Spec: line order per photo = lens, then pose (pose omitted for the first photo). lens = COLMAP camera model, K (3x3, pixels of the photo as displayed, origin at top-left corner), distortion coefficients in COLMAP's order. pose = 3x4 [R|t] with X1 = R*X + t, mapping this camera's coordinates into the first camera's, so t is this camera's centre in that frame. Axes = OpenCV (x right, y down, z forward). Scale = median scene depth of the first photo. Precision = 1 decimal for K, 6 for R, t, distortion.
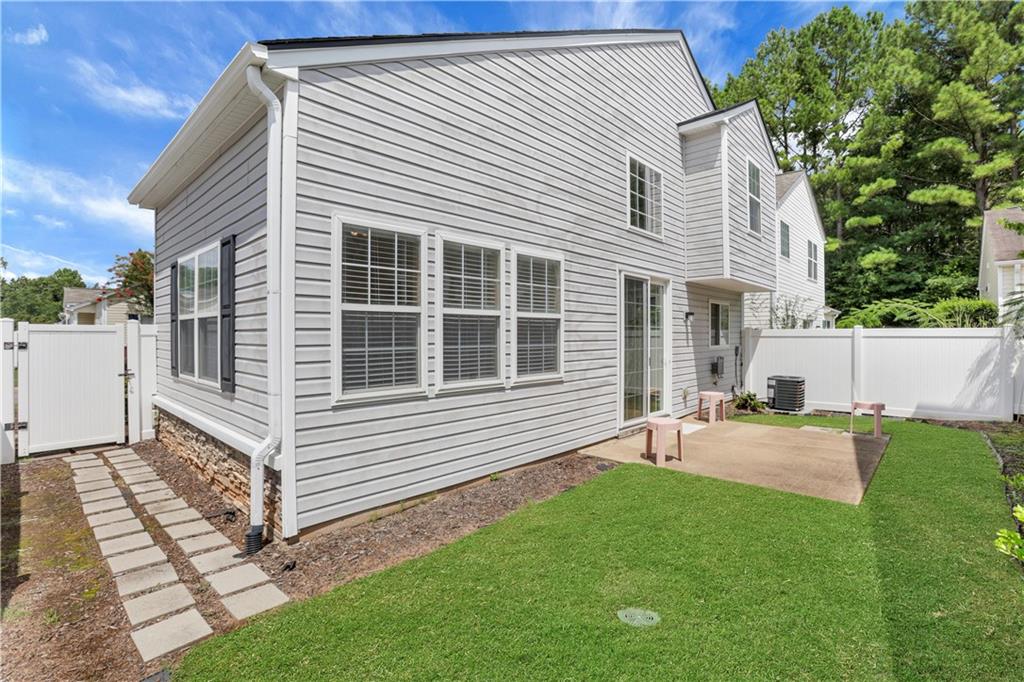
lens RADIAL K [[477.5, 0, 509.9], [0, 477.5, 334.0], [0, 0, 1]] dist [-0.081816, 0.040564]
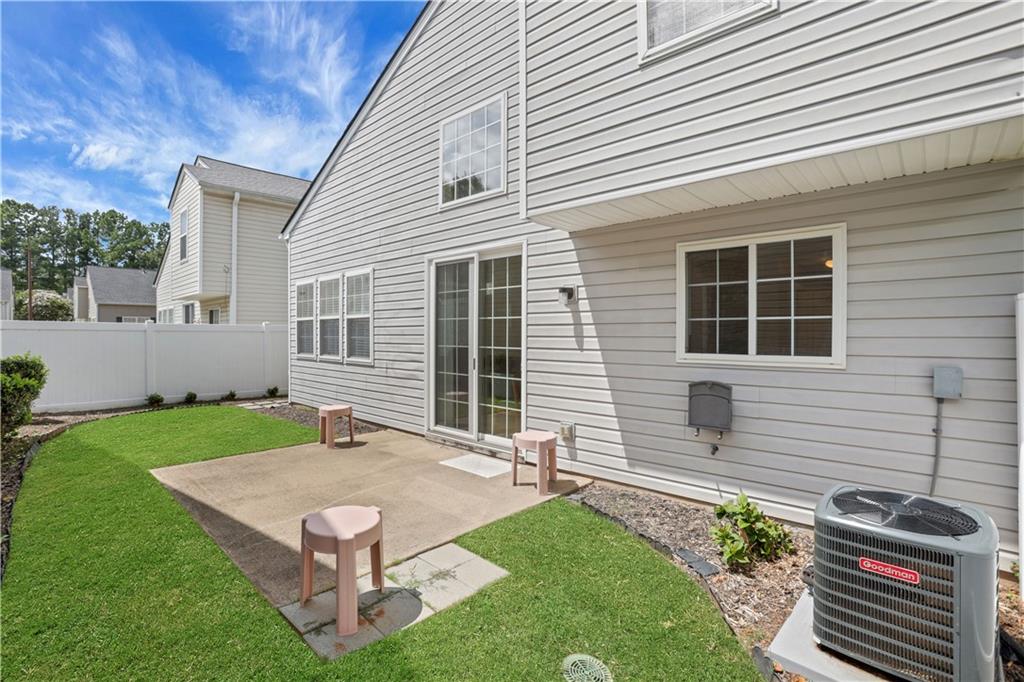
lens RADIAL K [[477.5, 0, 509.9], [0, 477.5, 334.0], [0, 0, 1]] dist [-0.081816, 0.040564]
pose [[-0.000752, 0.003033, -0.999995, 1.308912], [0.002381, 0.999993, 0.003031, 0.009405], [0.999997, -0.002379, -0.000759, 1.299808]]
